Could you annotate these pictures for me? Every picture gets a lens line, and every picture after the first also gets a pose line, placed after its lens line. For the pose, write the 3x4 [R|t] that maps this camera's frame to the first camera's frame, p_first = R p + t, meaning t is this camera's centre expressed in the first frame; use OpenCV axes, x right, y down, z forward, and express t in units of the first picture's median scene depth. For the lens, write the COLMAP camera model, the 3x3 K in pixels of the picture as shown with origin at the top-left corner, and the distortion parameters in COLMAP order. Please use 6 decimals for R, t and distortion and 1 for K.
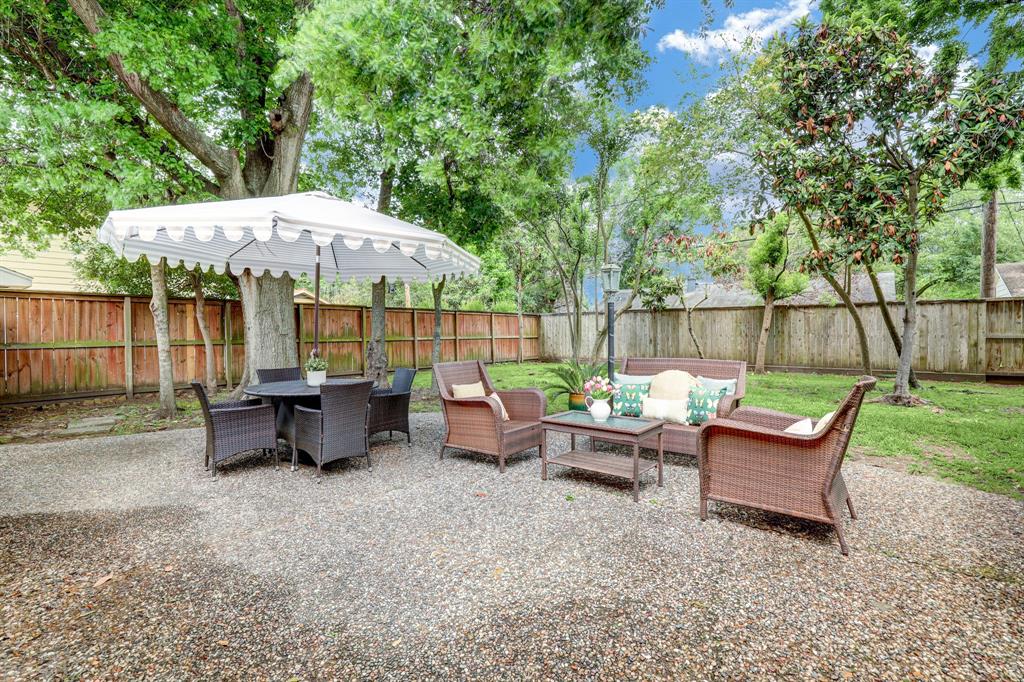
lens RADIAL K [[467.1, 0, 514.7], [0, 467.1, 337.5], [0, 0, 1]] dist [0.002242, 0.000117]
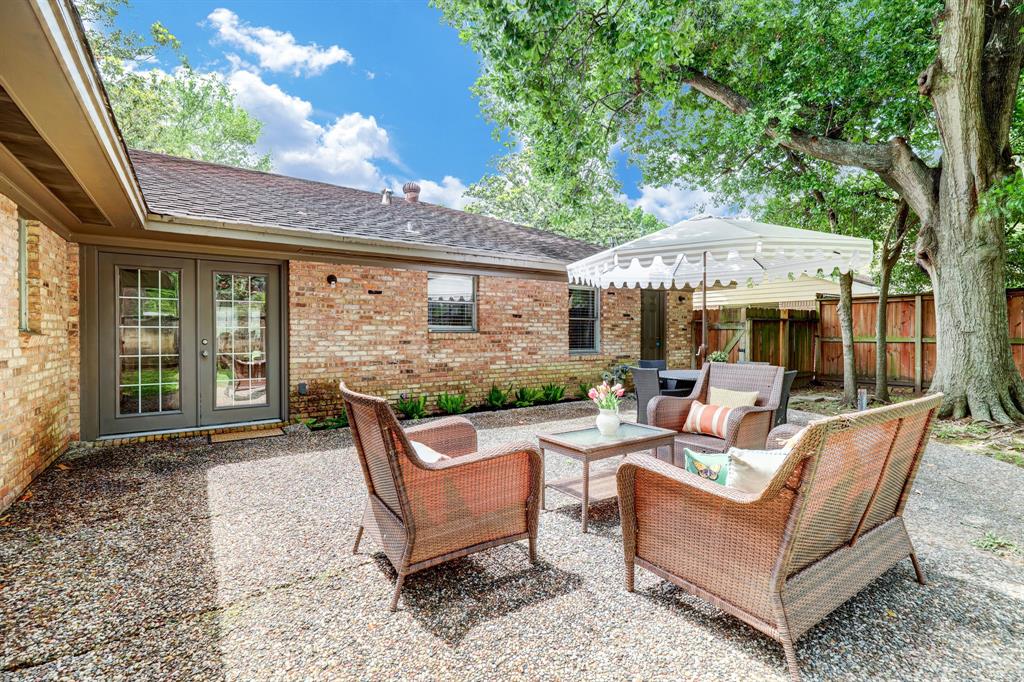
lens RADIAL K [[467.1, 0, 515.7], [0, 467.1, 345.1], [0, 0, 1]] dist [0.002242, 0.000117]
pose [[-0.285449, 0.033640, -0.957803, 0.463050], [-0.014191, 0.999126, 0.039321, -0.003857], [0.958289, 0.024817, -0.284722, 0.441398]]
